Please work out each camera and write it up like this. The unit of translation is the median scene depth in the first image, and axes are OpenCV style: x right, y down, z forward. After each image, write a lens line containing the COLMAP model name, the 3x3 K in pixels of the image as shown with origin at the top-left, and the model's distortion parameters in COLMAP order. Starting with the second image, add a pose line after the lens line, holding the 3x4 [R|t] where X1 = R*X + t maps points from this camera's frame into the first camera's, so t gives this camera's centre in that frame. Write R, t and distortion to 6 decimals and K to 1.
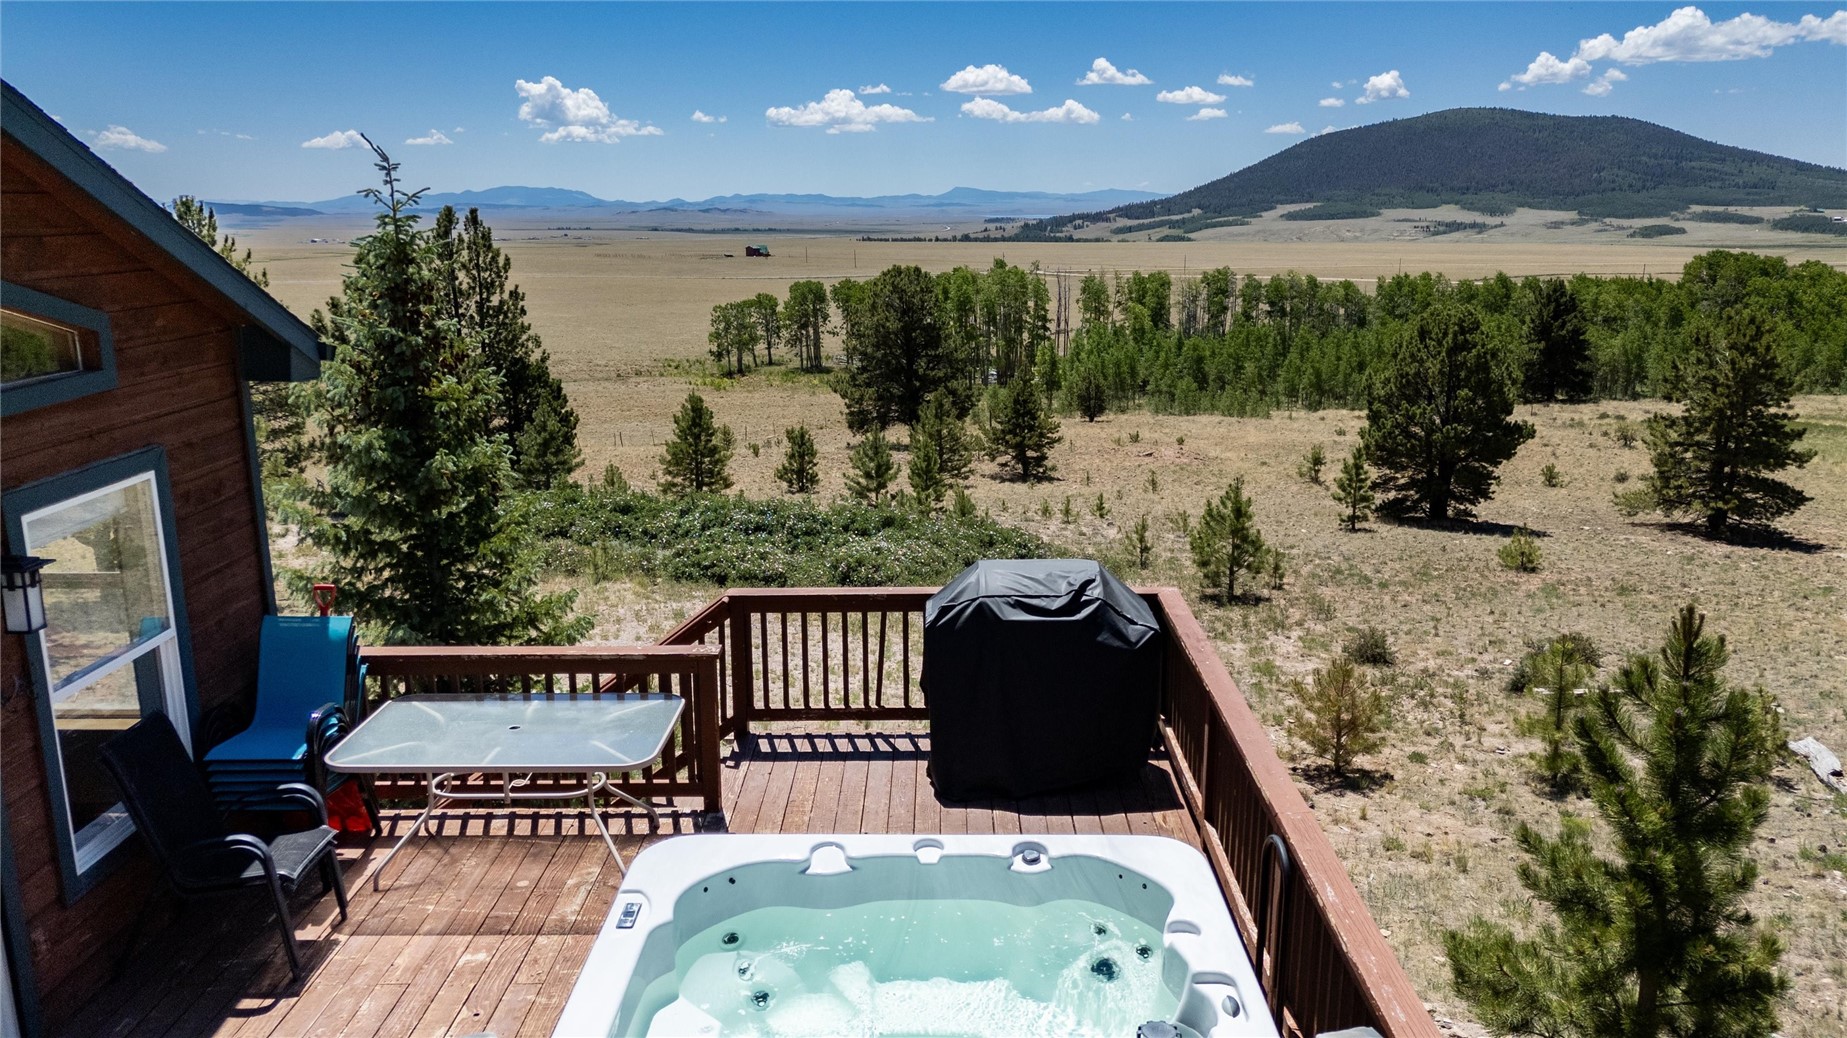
lens RADIAL K [[1349.0, 0, 920.2], [0, 1349.0, 517.6], [0, 0, 1]] dist [0.064559, -0.060655]
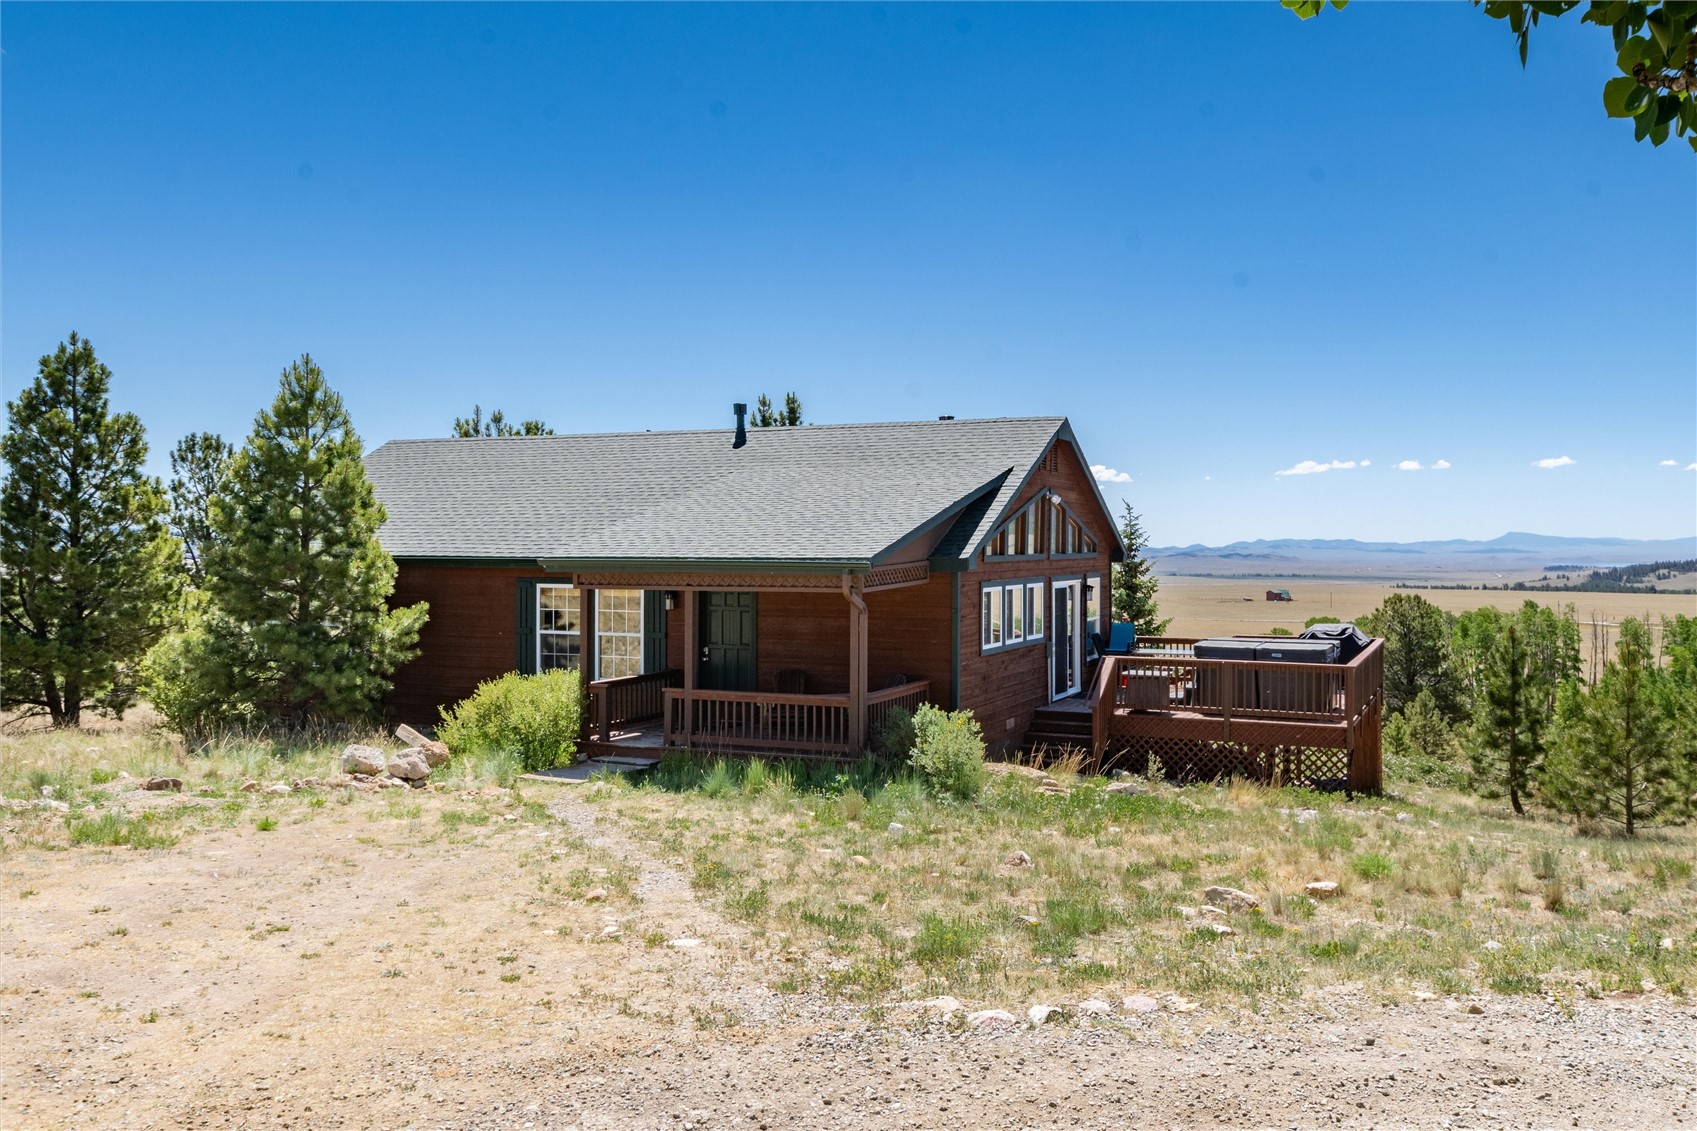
lens RADIAL K [[1400.4, 0, 858.6], [0, 1400.4, 562.6], [0, 0, 1]] dist [-0.004539, -0.001291]
pose [[0.917102, 0.009571, -0.398539, 0.023084], [-0.095369, 0.975951, -0.196023, 0.039978], [0.387078, 0.217782, 0.895959, -0.151248]]
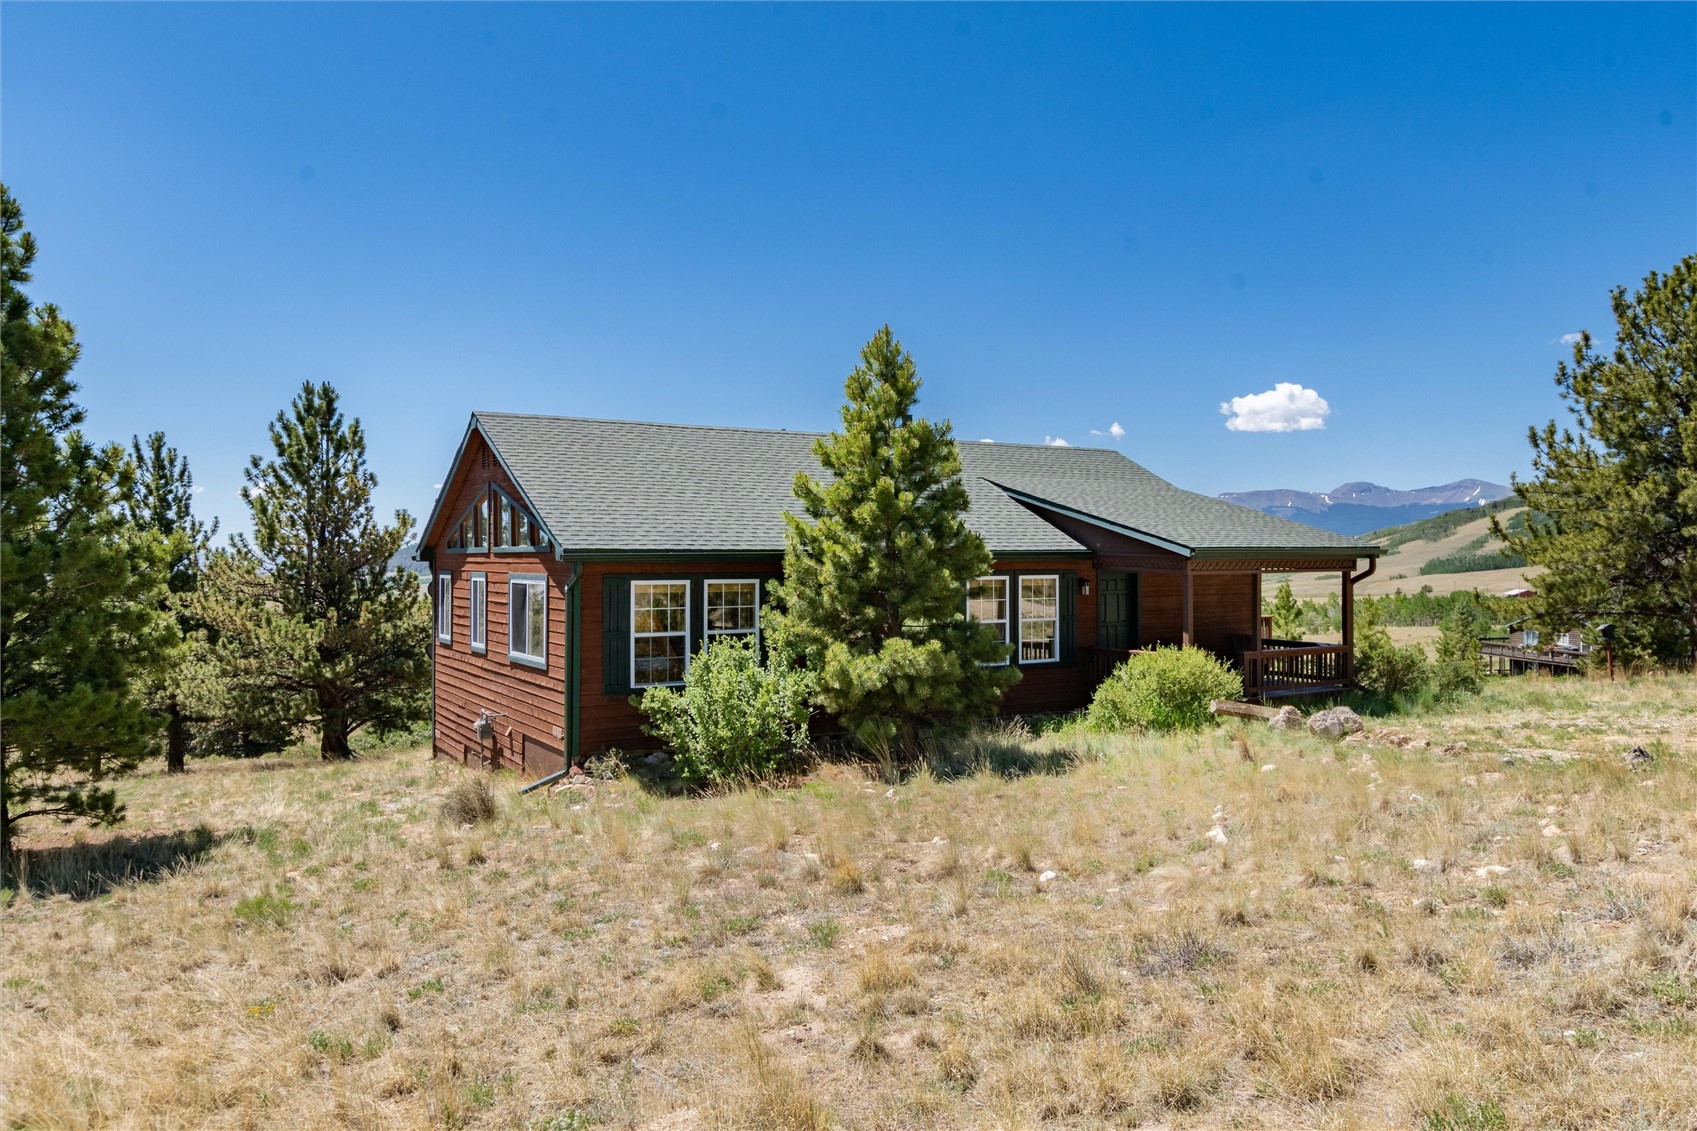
lens RADIAL K [[1194.0, 0, 858.8], [0, 1194.0, 563.4], [0, 0, 1]] dist [0.005450, 0.002660]
pose [[0.842402, -0.001737, 0.538846, -0.178332], [0.123909, 0.973822, -0.190572, 0.038273], [-0.524409, 0.227306, 0.820565, -0.129768]]
